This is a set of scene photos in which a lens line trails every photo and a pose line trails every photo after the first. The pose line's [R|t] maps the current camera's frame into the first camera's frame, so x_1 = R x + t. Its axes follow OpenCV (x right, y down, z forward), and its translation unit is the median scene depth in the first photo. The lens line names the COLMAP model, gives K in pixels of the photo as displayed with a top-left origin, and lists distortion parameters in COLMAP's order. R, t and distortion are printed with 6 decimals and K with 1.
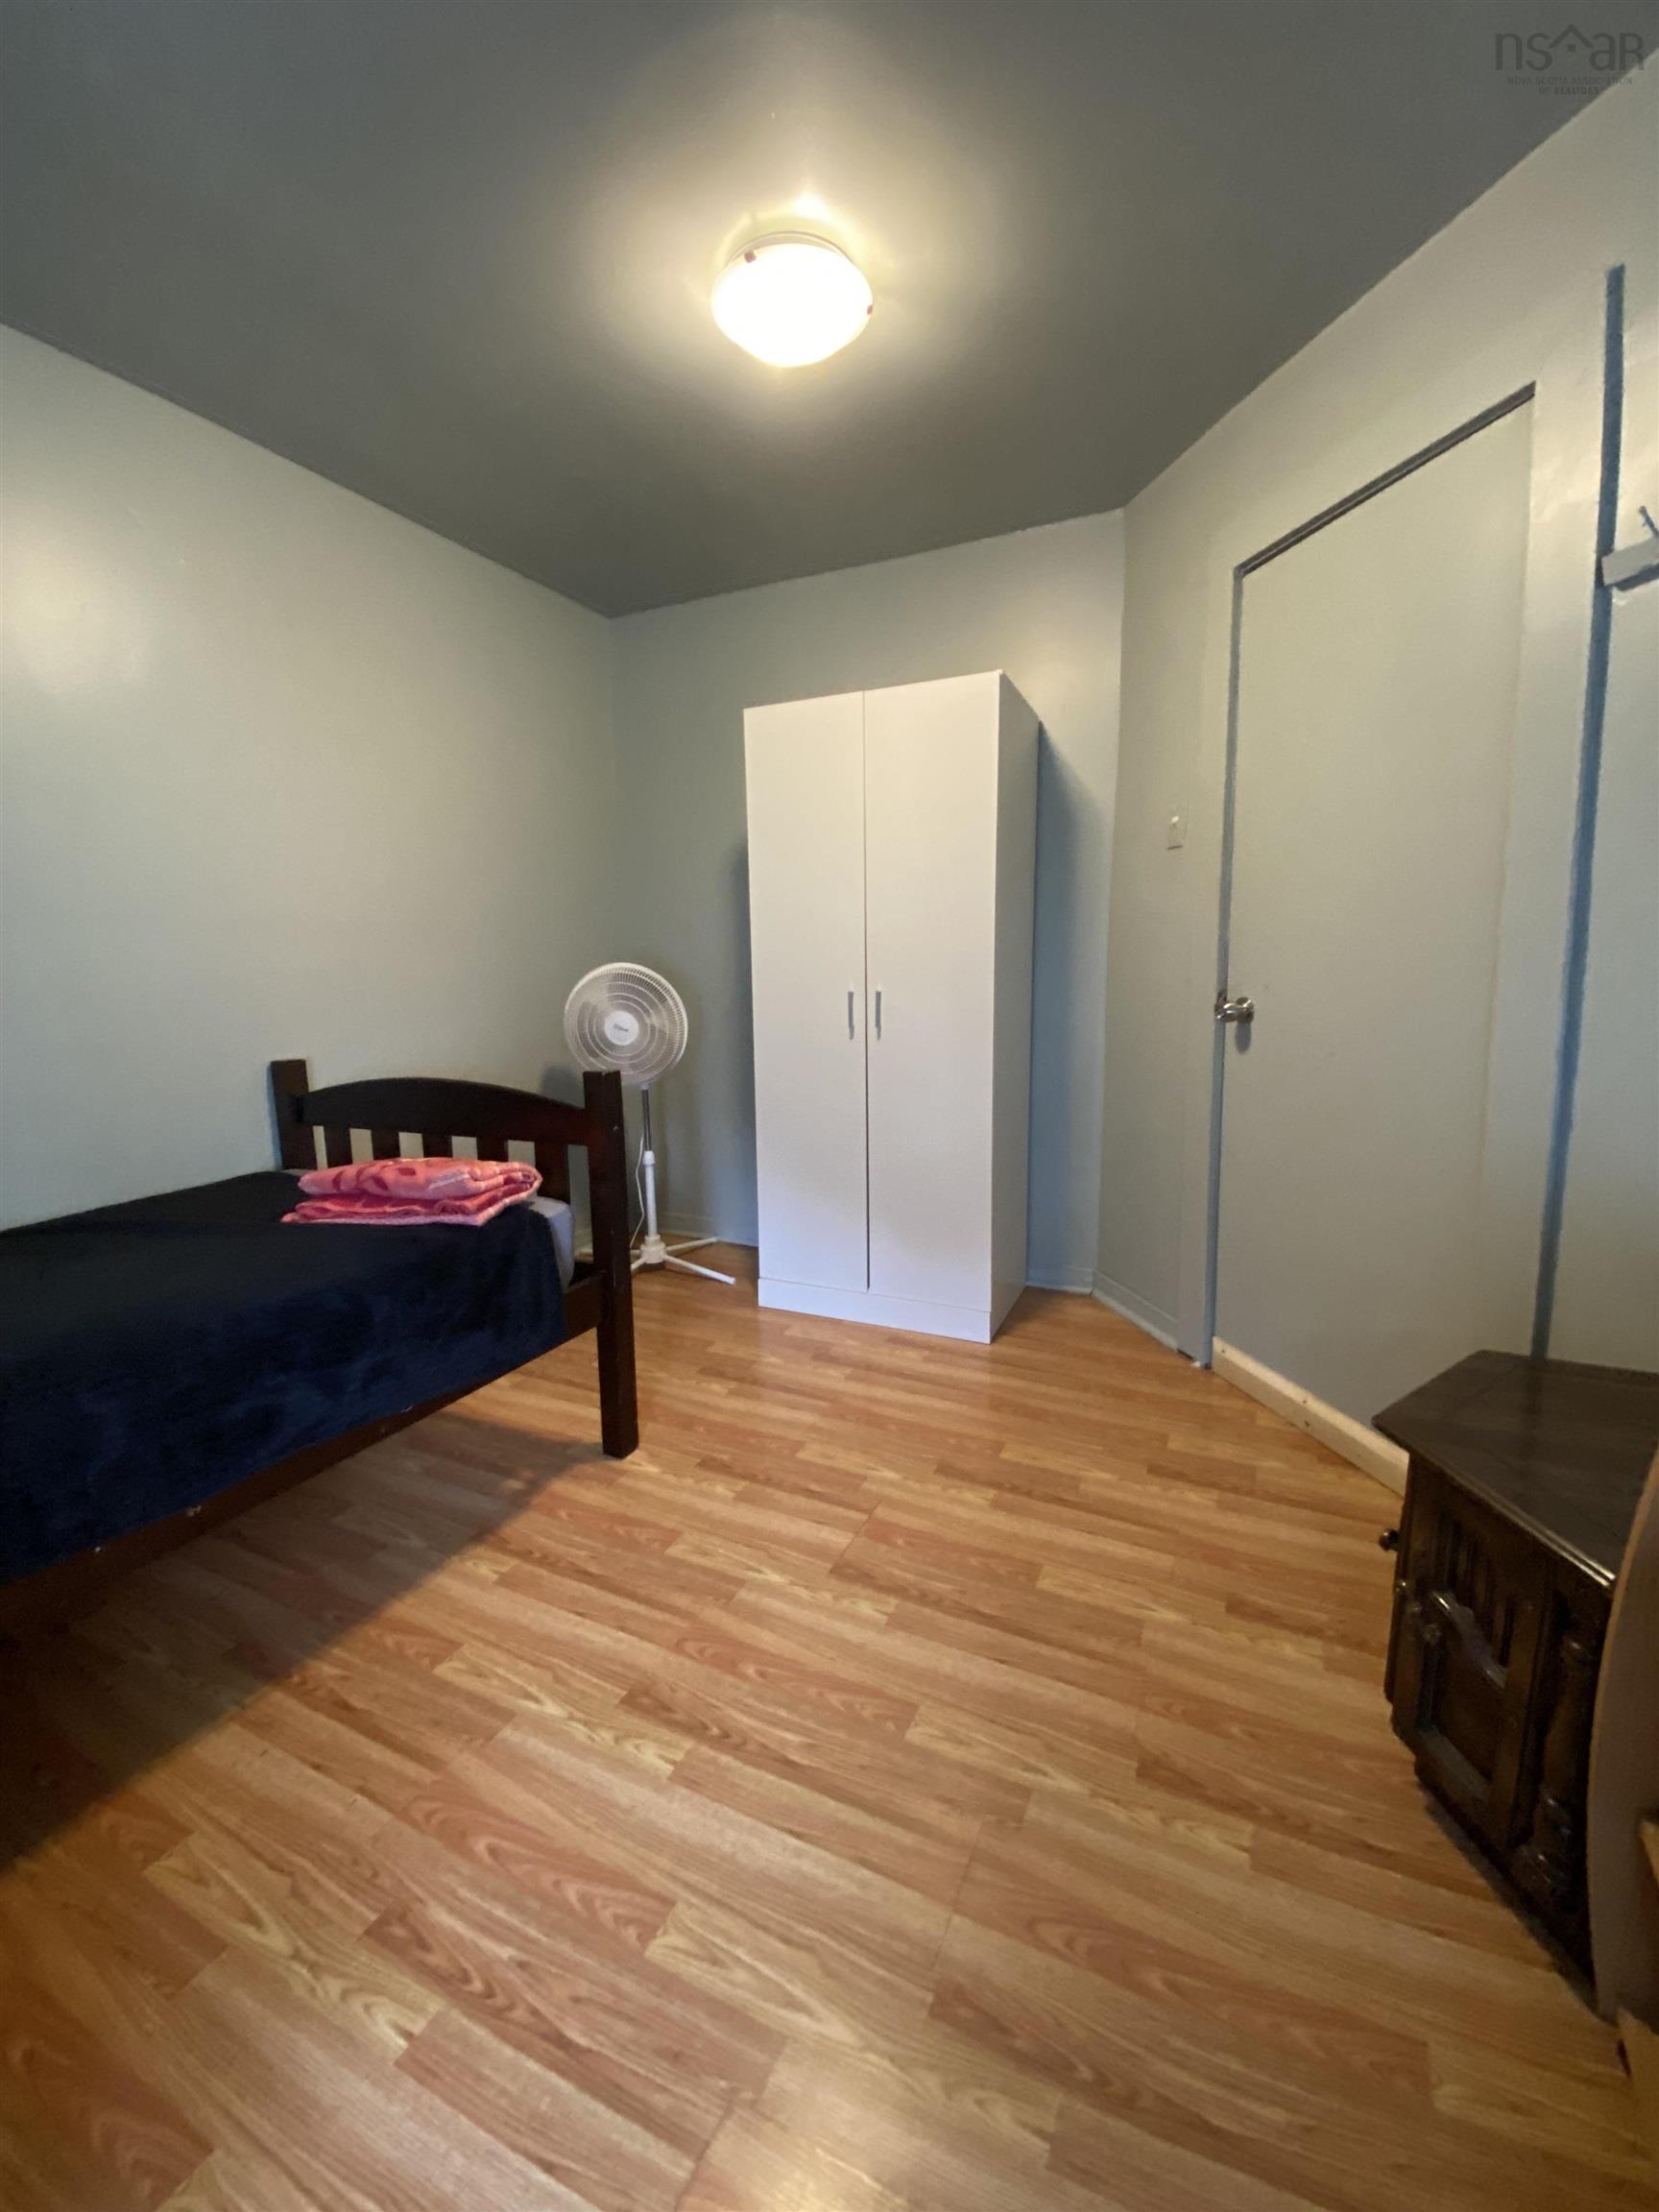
lens RADIAL K [[887.4, 0, 829.5], [0, 887.4, 1106.0], [0, 0, 1]] dist [0.000840, -0.011987]
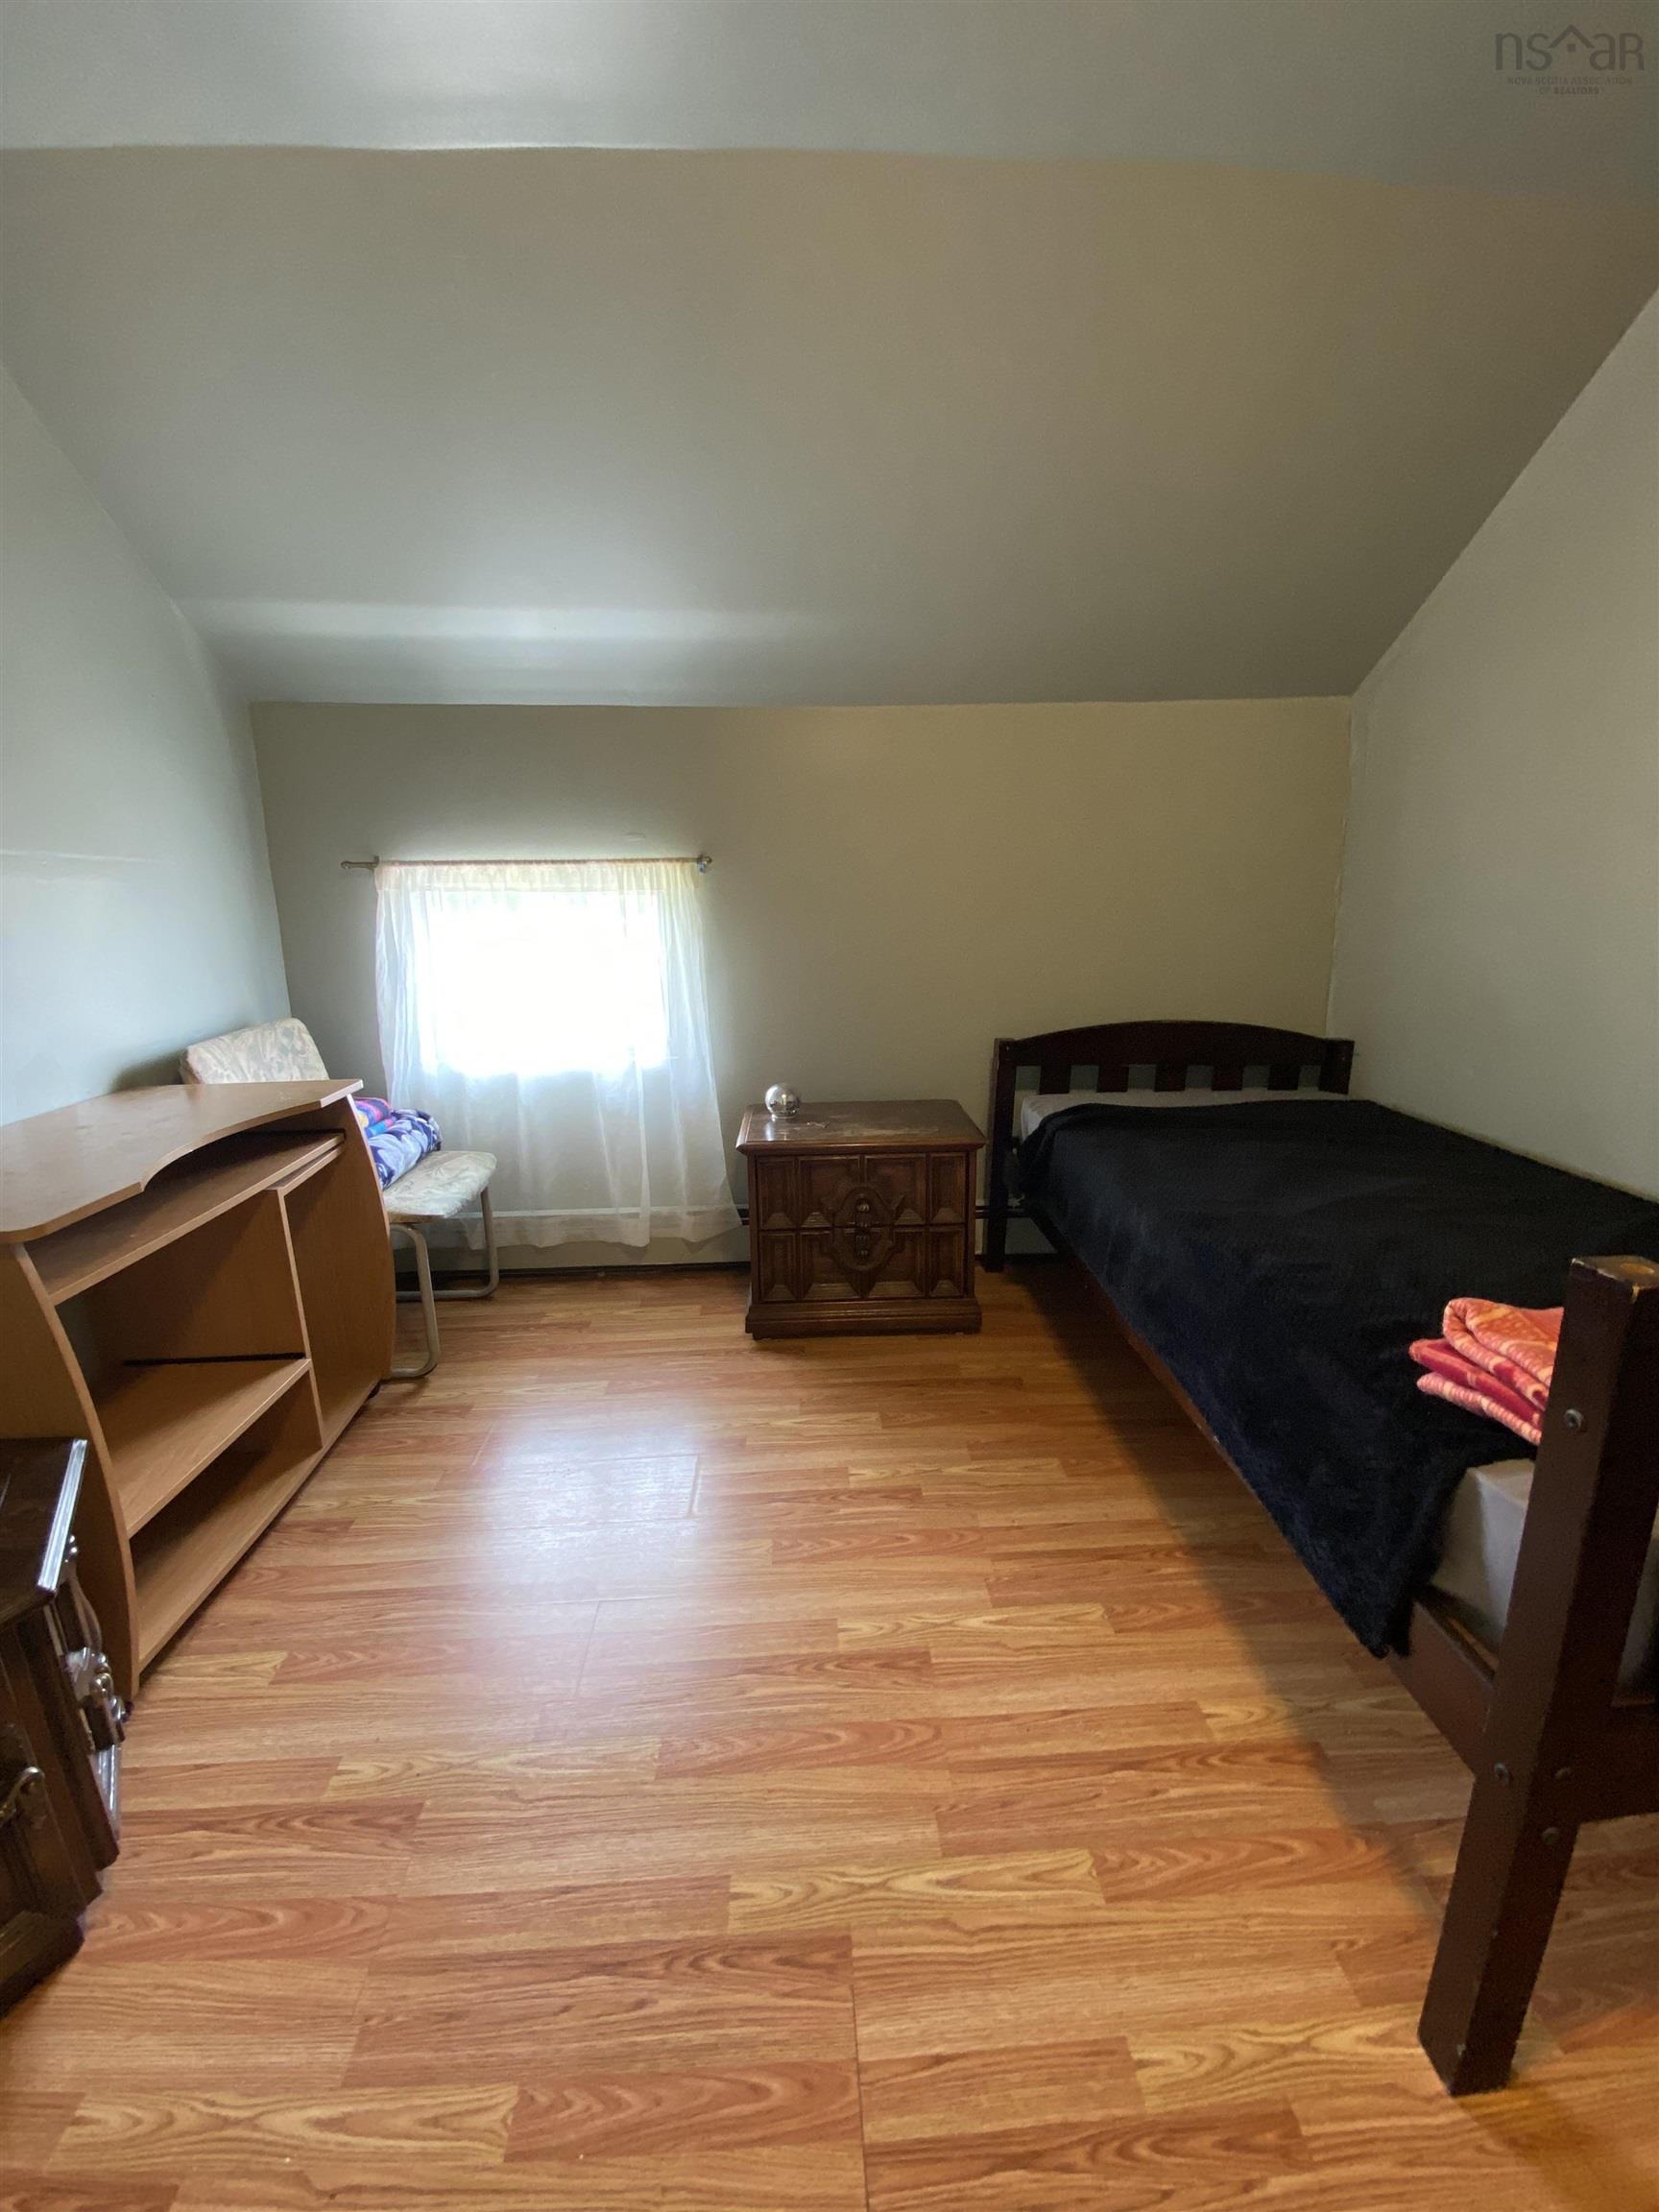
lens RADIAL K [[887.4, 0, 829.5], [0, 887.4, 1106.0], [0, 0, 1]] dist [0.000840, -0.011987]
pose [[-0.872790, 0.134080, -0.469319, 0.252990], [-0.049125, 0.932517, 0.357768, -0.282850], [0.485618, 0.335312, -0.807305, 1.440213]]
